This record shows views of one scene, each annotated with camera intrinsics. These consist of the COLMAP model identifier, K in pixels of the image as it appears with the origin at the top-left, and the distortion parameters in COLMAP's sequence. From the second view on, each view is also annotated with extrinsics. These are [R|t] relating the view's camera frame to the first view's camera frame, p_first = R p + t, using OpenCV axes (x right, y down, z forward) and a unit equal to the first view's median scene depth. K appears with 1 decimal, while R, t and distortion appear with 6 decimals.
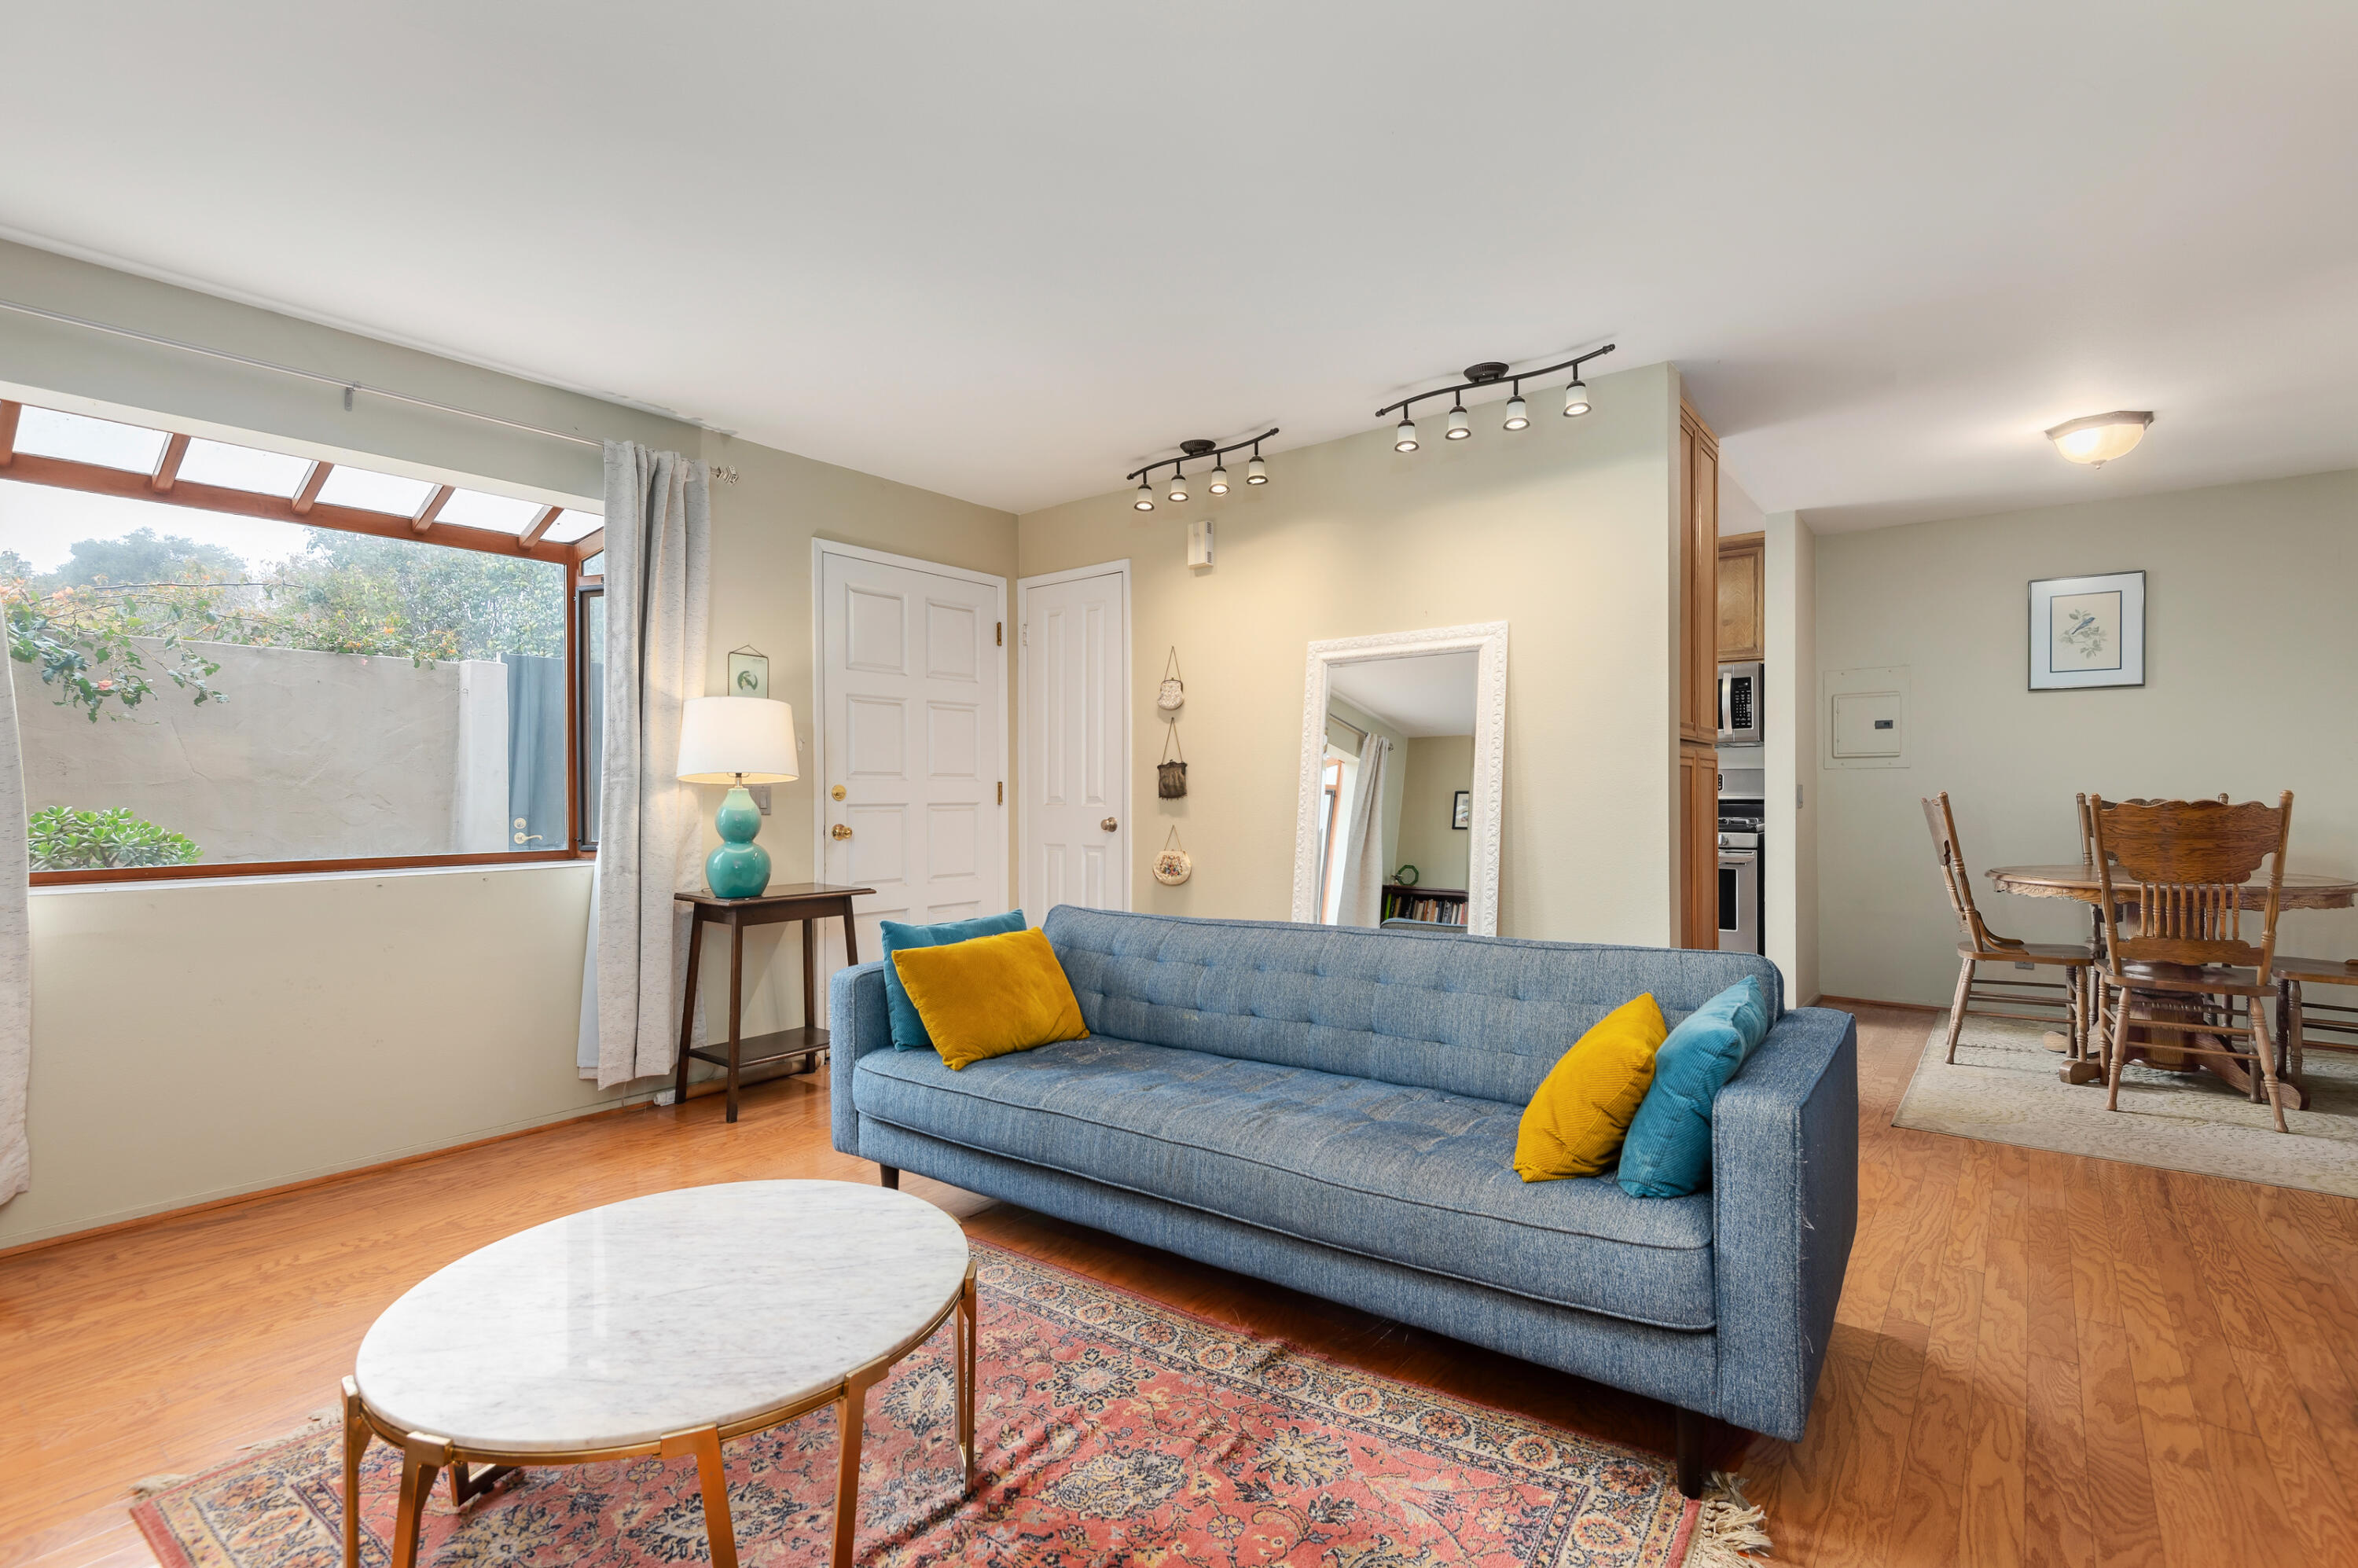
lens RADIAL K [[1058.4, 0, 1200.8], [0, 1058.4, 801.0], [0, 0, 1]] dist [0.003127, -0.000893]
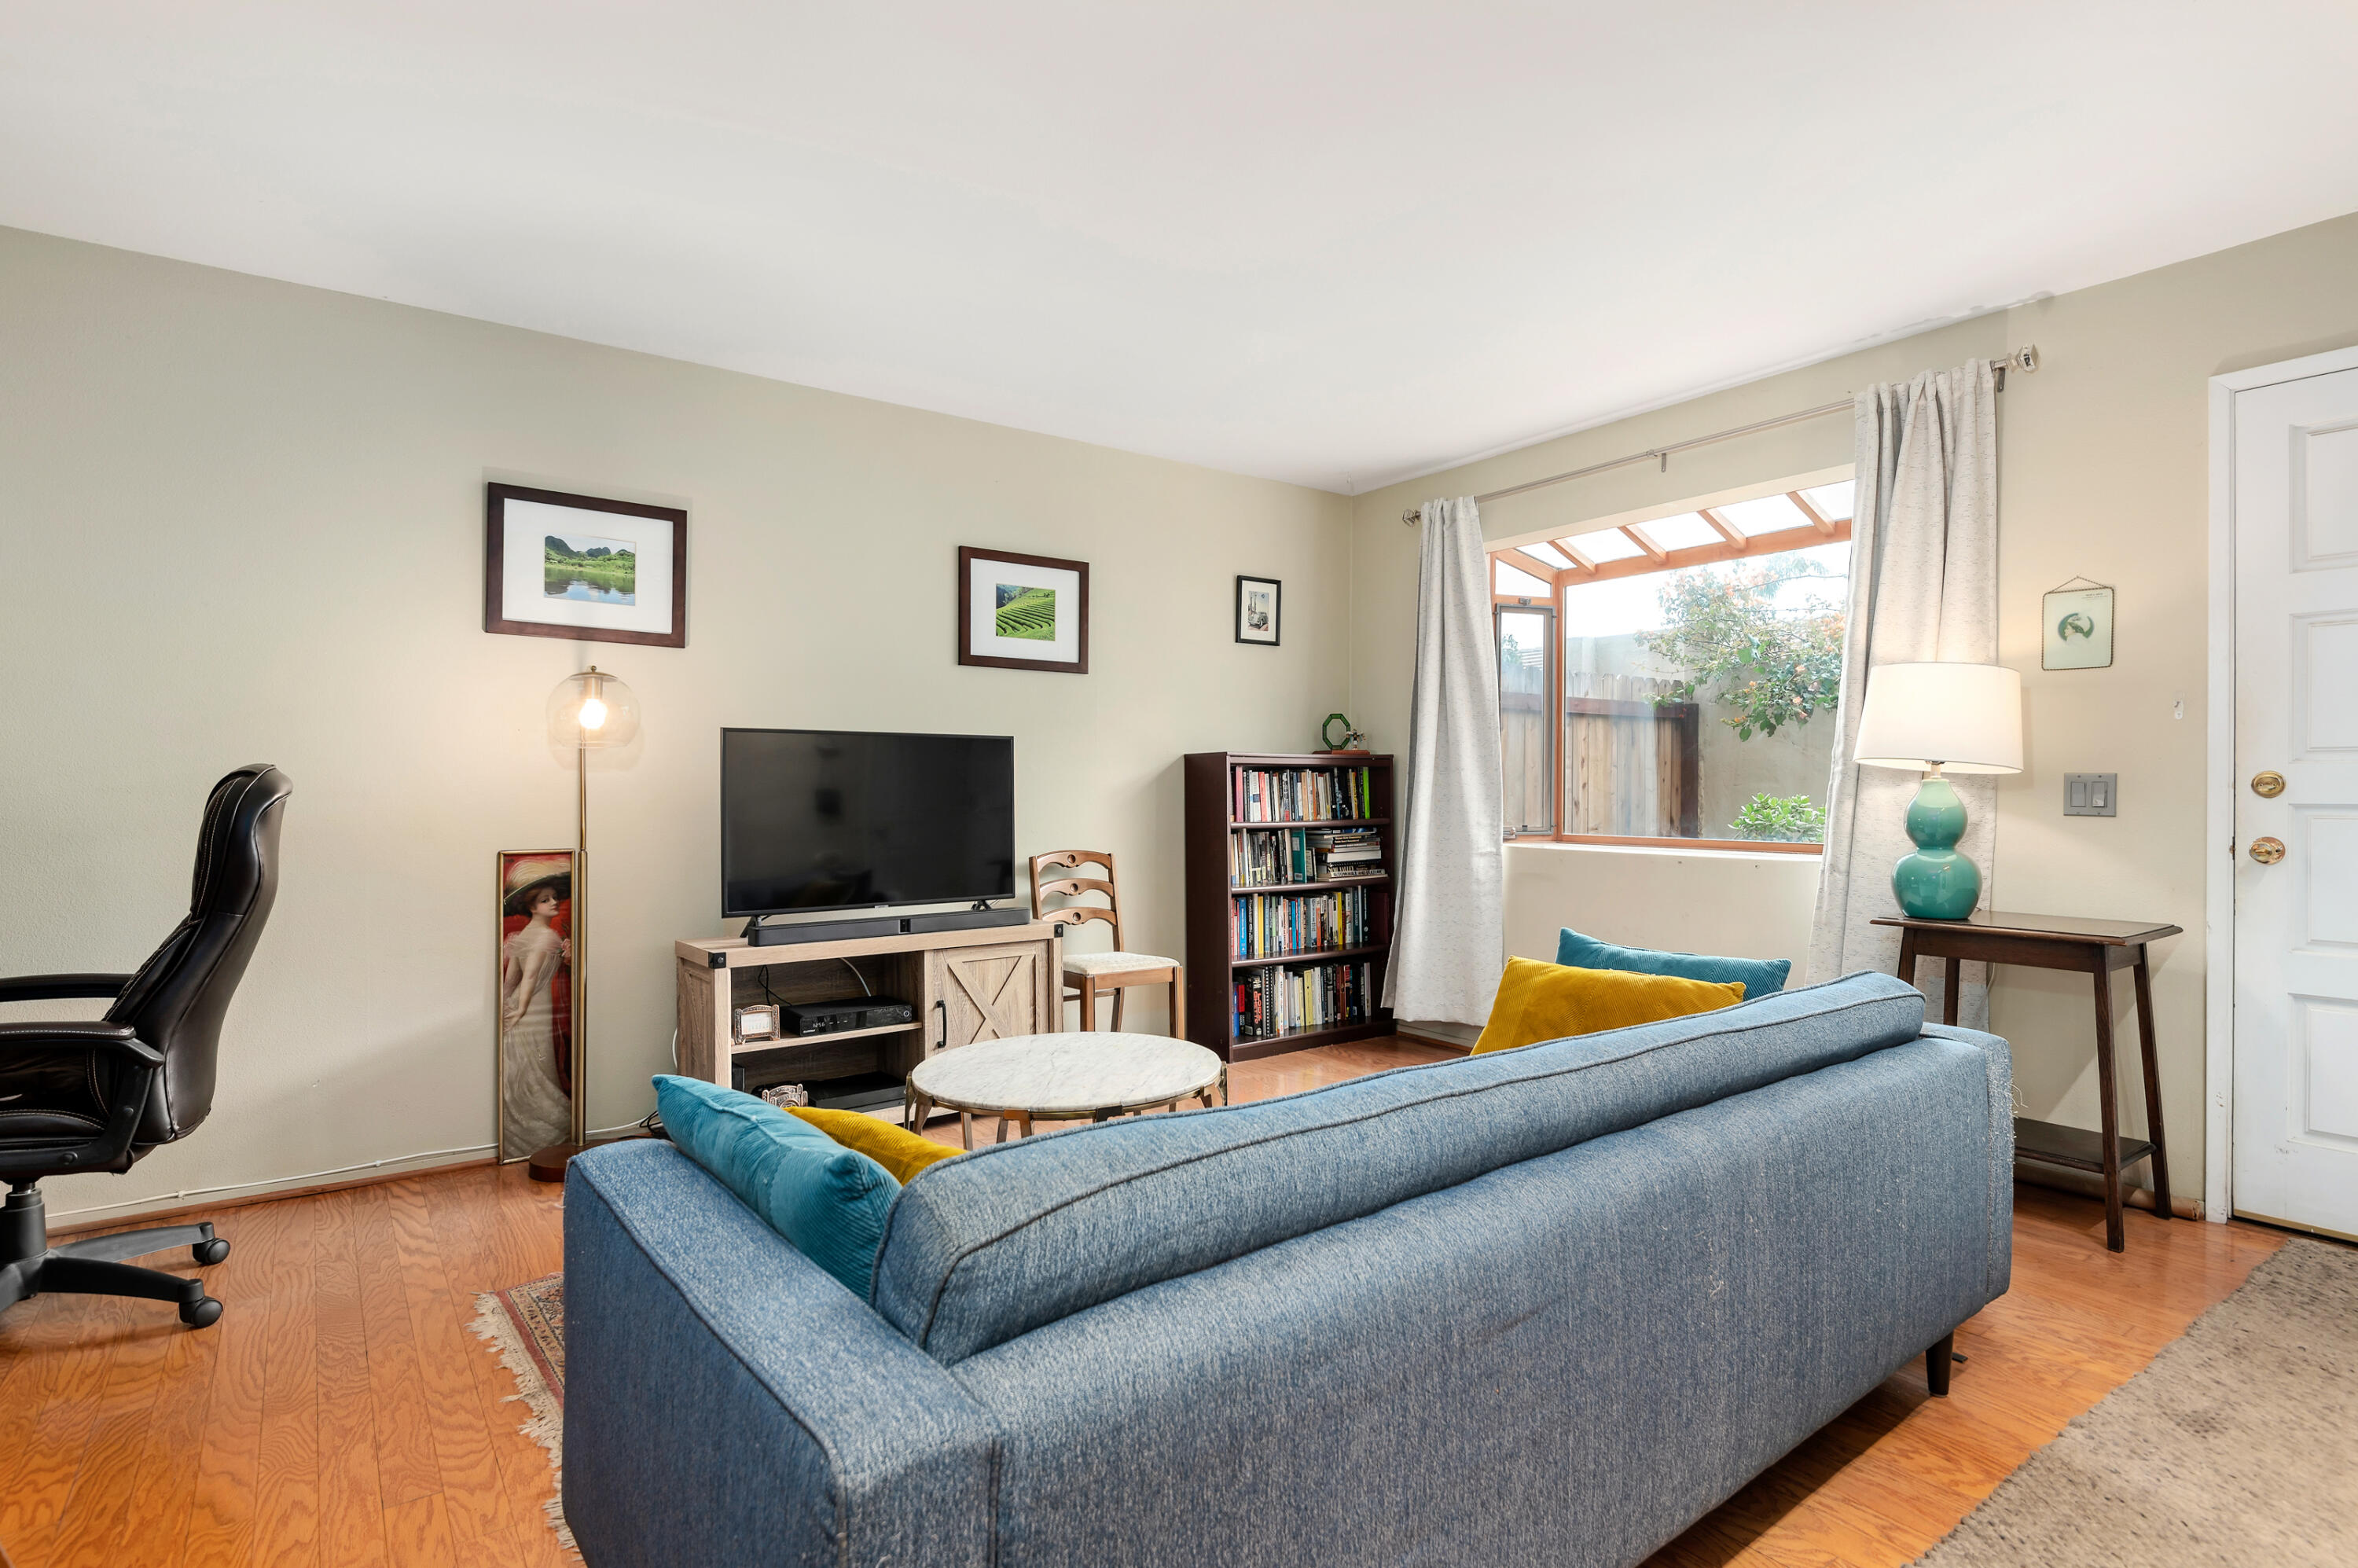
lens RADIAL K [[1176.7, 0, 1191.7], [0, 1176.7, 790.5], [0, 0, 1]] dist [0.001356, 0.000256]
pose [[-0.269370, 0.007456, -0.963008, 0.535303], [-0.005177, 0.999944, 0.009190, -0.008098], [0.963023, 0.007460, -0.269317, 0.691259]]
